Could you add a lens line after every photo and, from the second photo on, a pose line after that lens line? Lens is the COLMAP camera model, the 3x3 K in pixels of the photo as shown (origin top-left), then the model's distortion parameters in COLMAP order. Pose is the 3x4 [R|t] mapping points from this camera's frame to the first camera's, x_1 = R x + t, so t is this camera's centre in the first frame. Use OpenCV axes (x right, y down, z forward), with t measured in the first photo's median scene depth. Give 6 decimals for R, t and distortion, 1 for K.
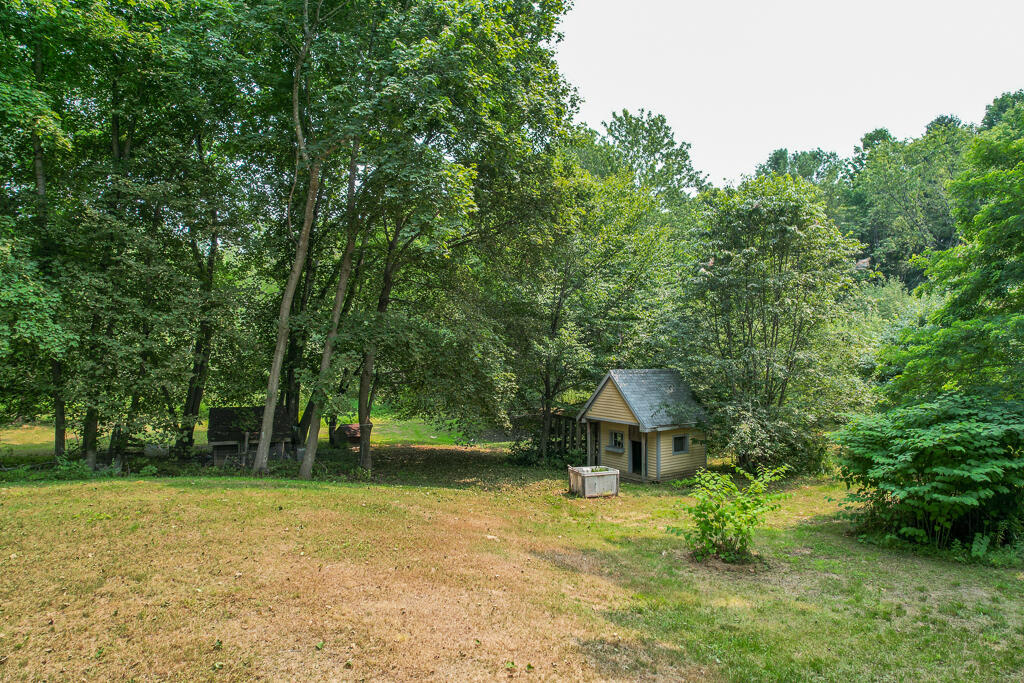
lens RADIAL K [[655.8, 0, 514.3], [0, 655.8, 343.7], [0, 0, 1]] dist [-0.073662, 0.064847]
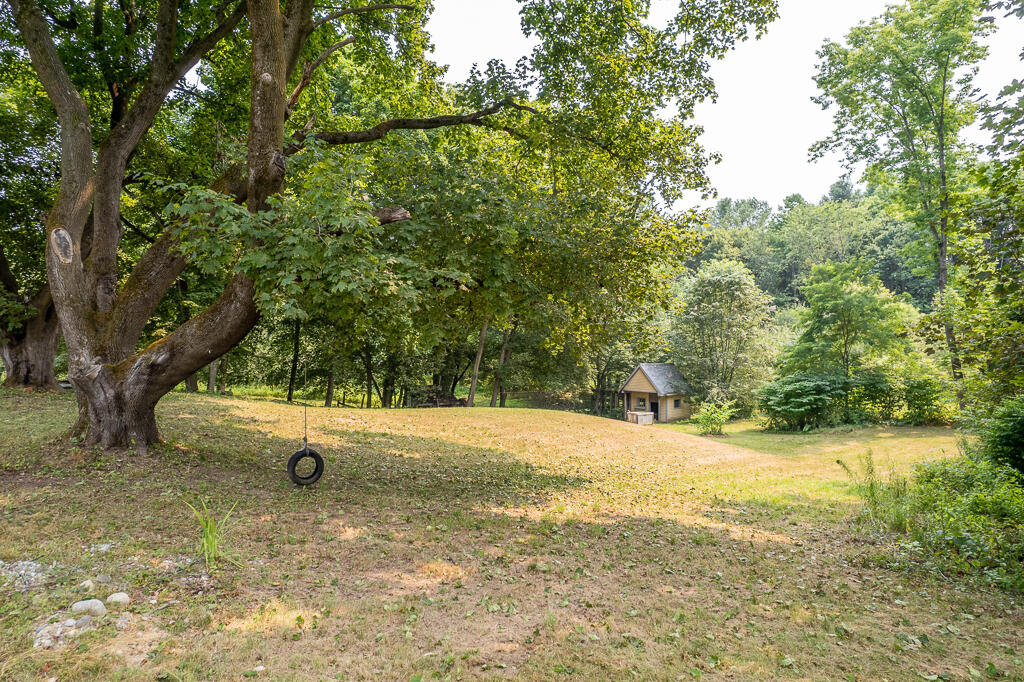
lens RADIAL K [[655.8, 0, 514.3], [0, 655.8, 343.2], [0, 0, 1]] dist [-0.073662, 0.064847]
pose [[0.996447, 0.006611, 0.083961, -0.369644], [-0.006678, 0.999978, 0.000522, -0.014710], [-0.083955, -0.001081, 0.996469, -0.821043]]
